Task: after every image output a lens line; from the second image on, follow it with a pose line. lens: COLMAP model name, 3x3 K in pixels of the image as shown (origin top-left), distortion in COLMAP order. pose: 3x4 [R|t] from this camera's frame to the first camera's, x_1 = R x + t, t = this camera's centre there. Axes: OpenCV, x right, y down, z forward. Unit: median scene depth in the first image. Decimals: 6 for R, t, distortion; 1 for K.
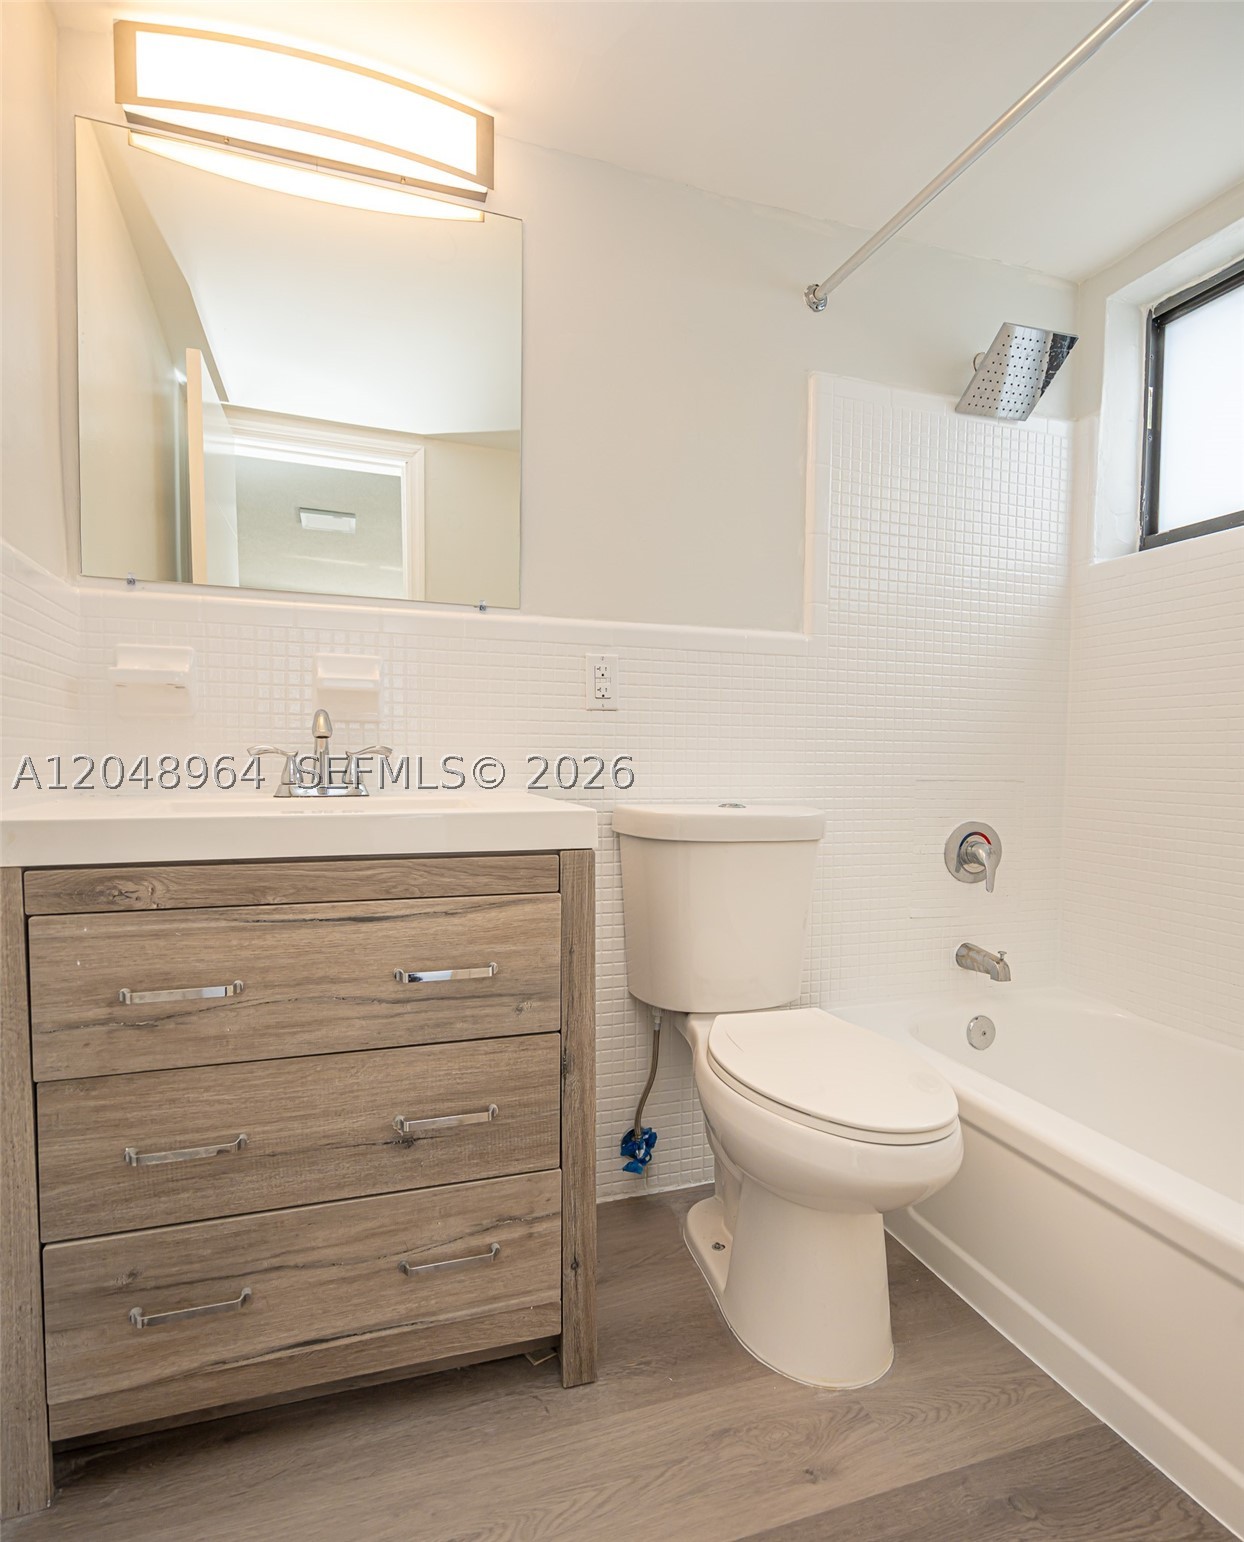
lens RADIAL K [[812.8, 0, 607.5], [0, 812.8, 798.1], [0, 0, 1]] dist [-0.021785, 0.012237]
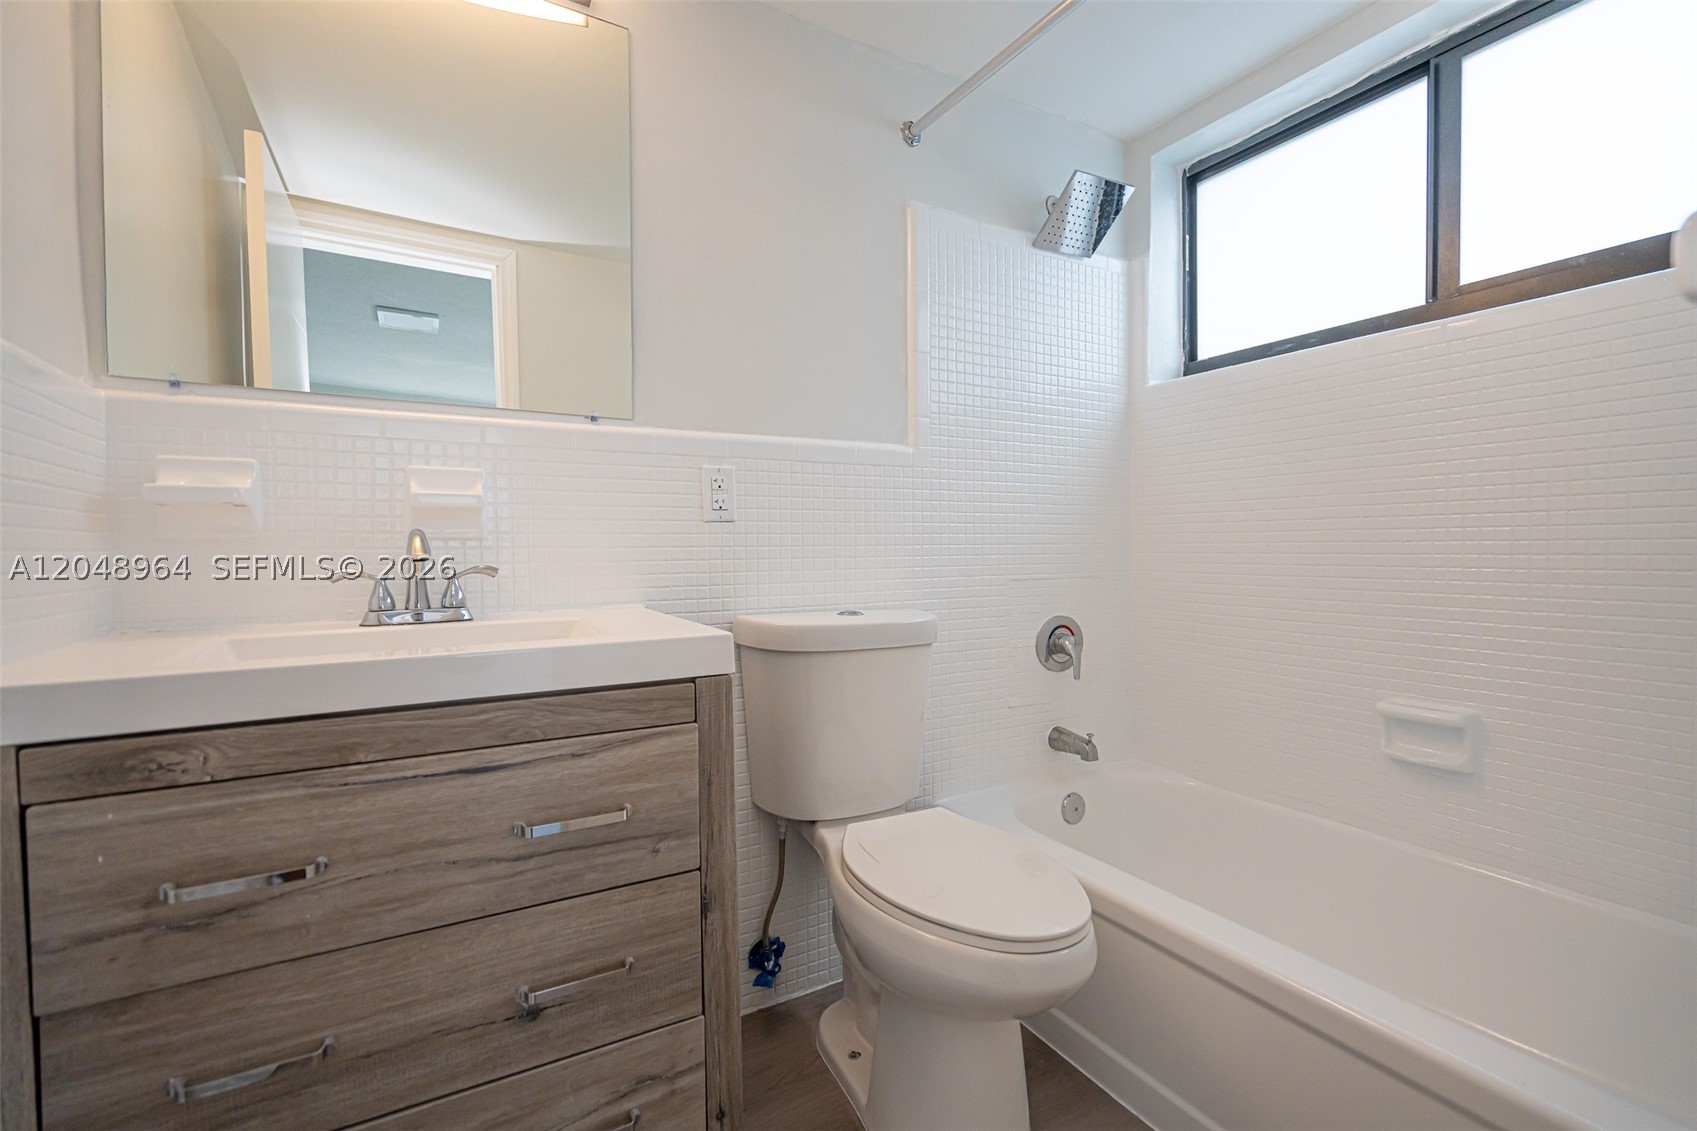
lens RADIAL K [[753.2, 0, 848.5], [0, 753.2, 565.5], [0, 0, 1]] dist [-0.009818, 0.001698]
pose [[0.980385, -0.023723, 0.195660, -0.049546], [0.029503, 0.999209, -0.026681, -0.036284], [-0.194872, 0.031930, 0.980309, 0.091162]]
